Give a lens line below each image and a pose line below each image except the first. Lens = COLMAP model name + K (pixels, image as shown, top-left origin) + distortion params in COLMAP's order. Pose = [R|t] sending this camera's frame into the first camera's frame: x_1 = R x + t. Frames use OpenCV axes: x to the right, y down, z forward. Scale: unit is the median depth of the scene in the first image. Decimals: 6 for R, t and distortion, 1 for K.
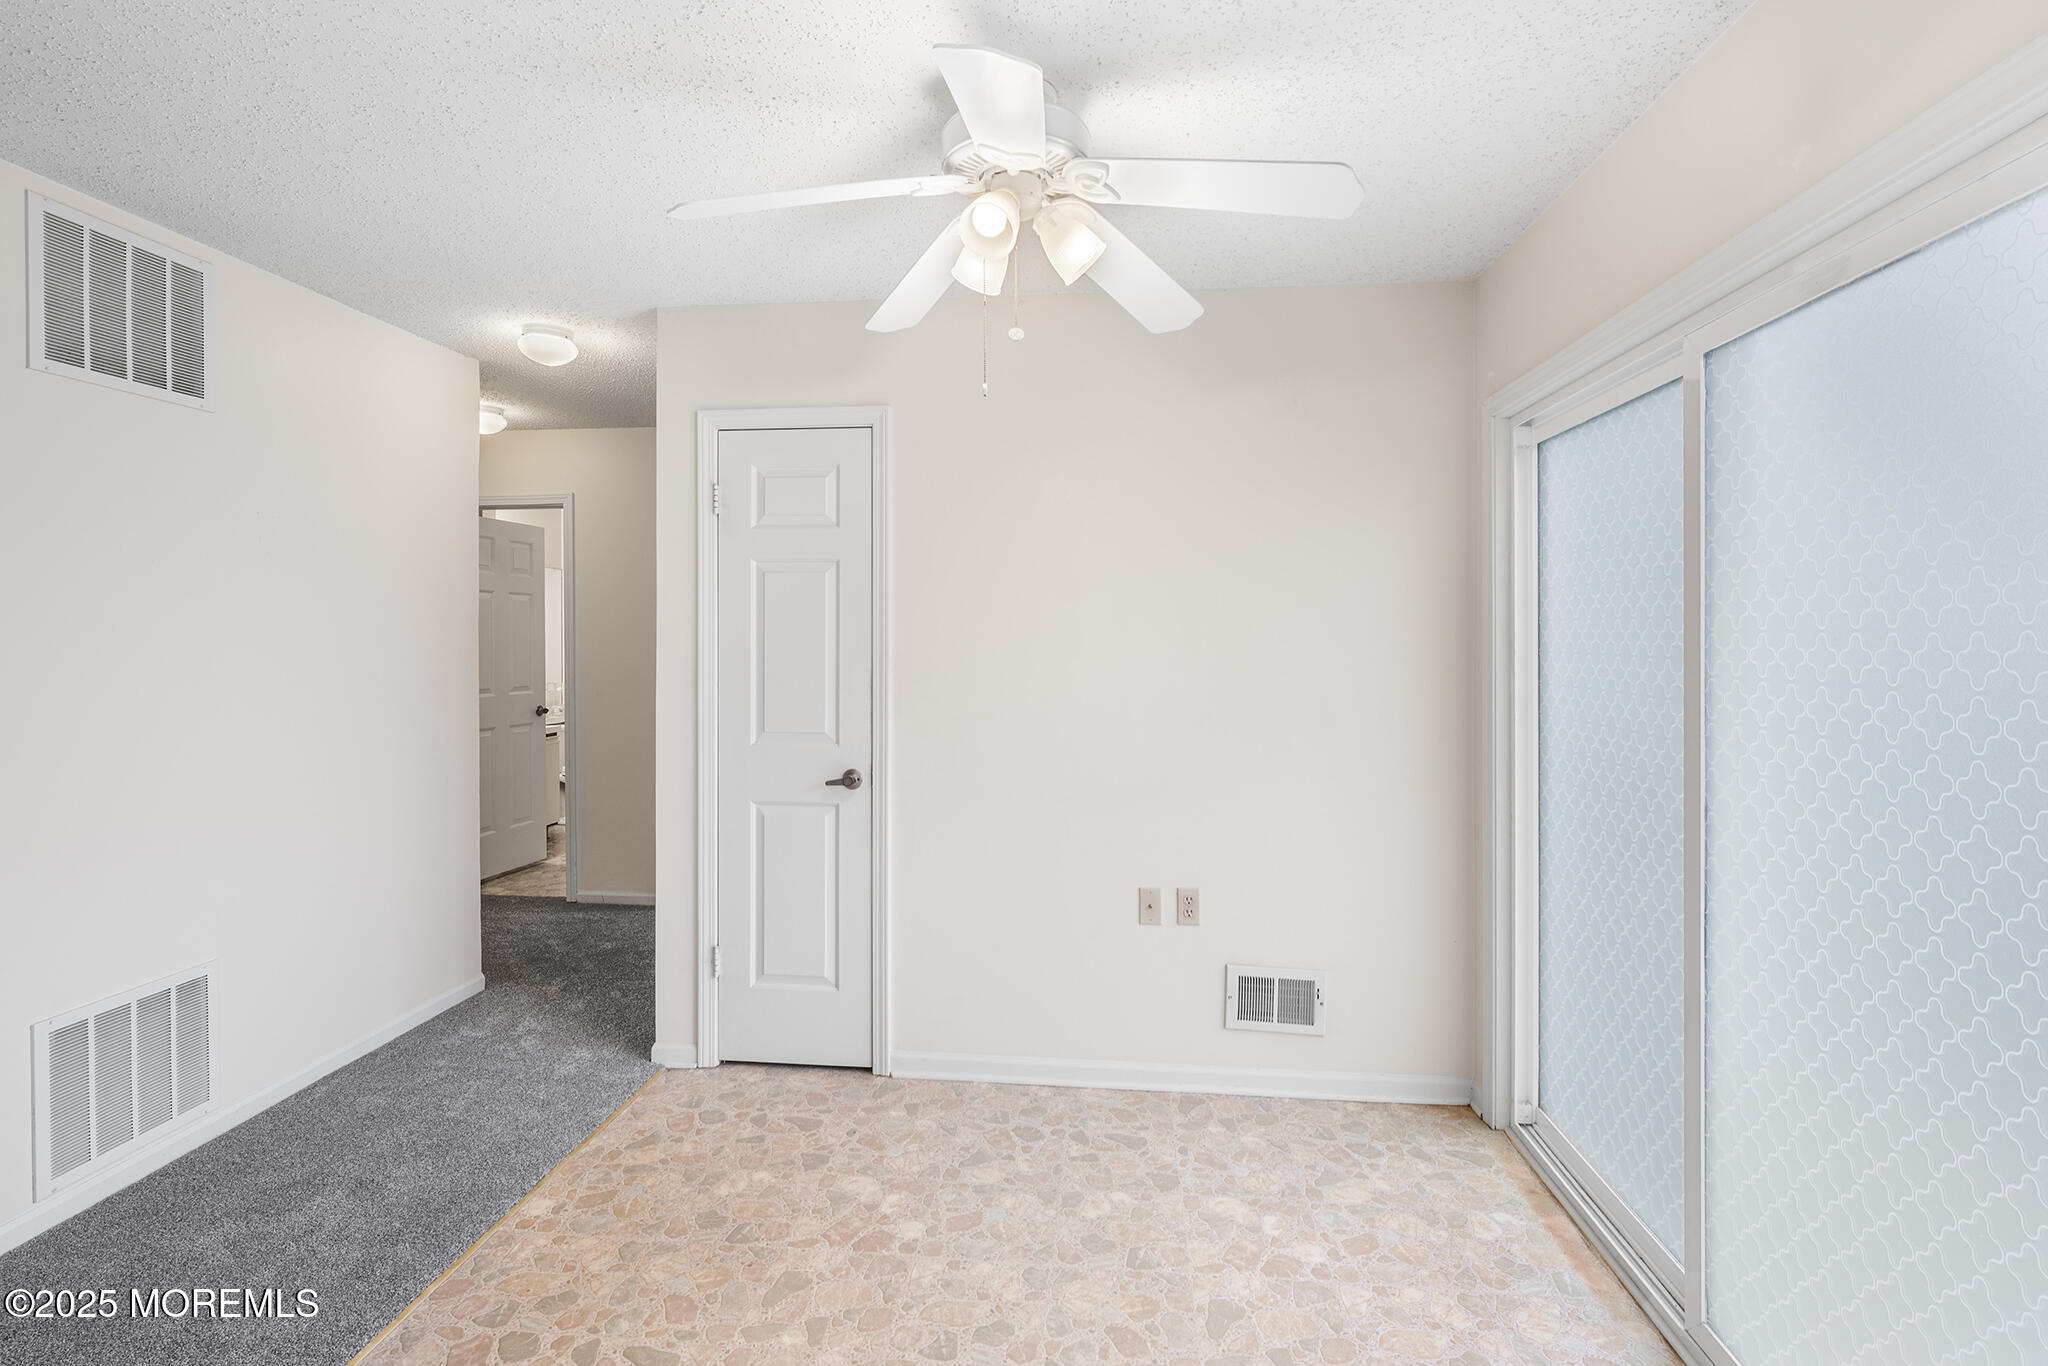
lens RADIAL K [[937.1, 0, 1054.1], [0, 937.1, 681.1], [0, 0, 1]] dist [-0.000919, -0.000090]
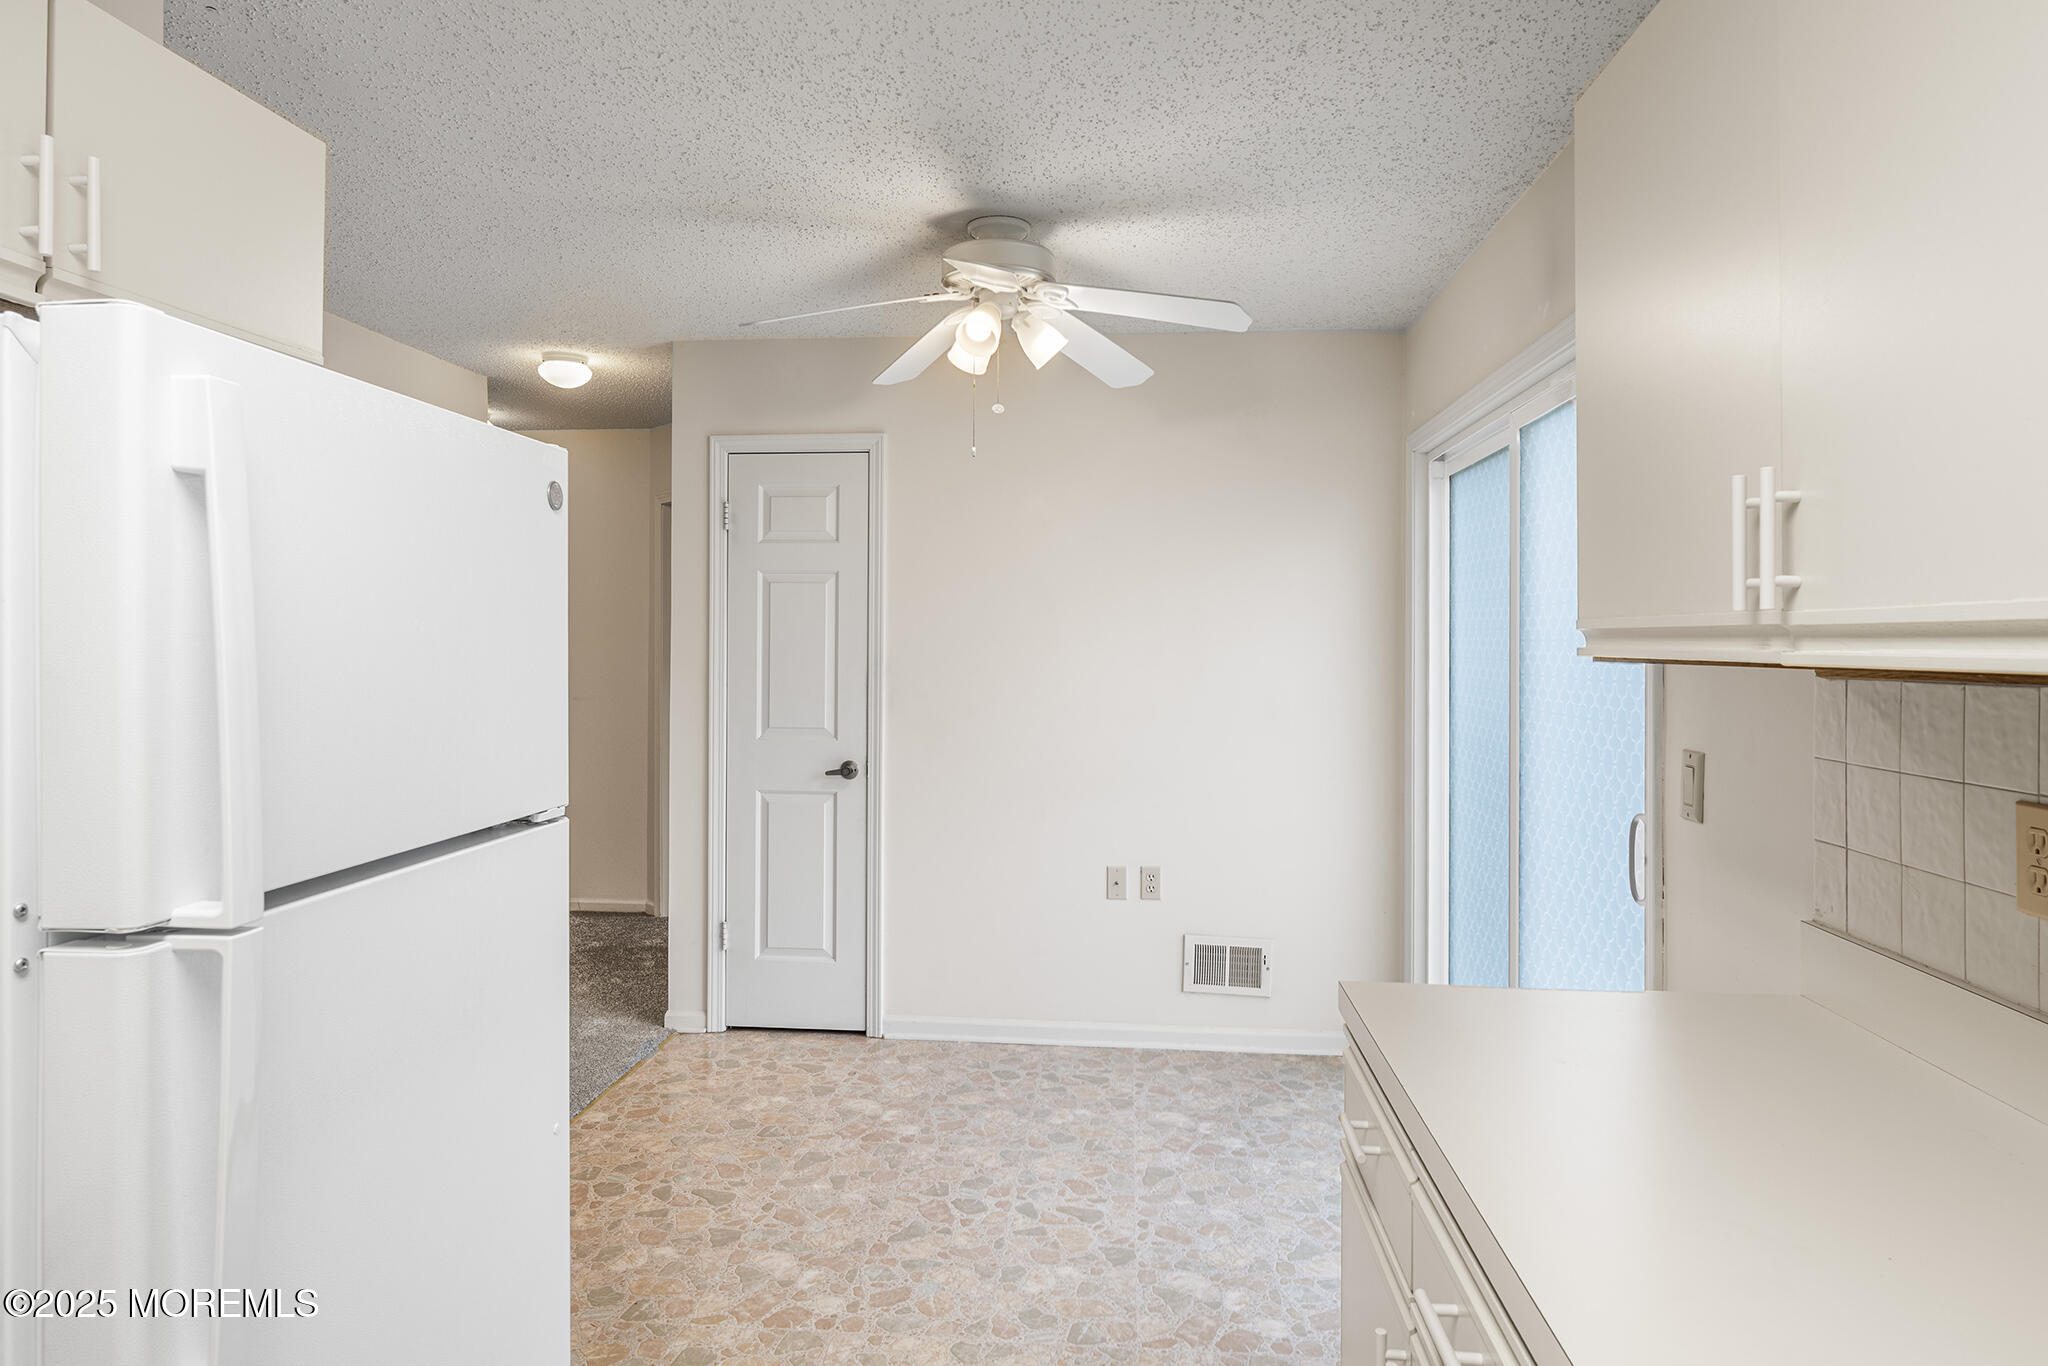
lens RADIAL K [[1141.0, 0, 1024.0], [0, 1141.0, 683.0], [0, 0, 1]] dist [0.000699, 0.000087]
pose [[0.999795, 0.004246, -0.019772, 0.019178], [-0.004456, 0.999934, -0.010573, 0.017550], [0.019726, 0.010659, 0.999749, -0.388410]]
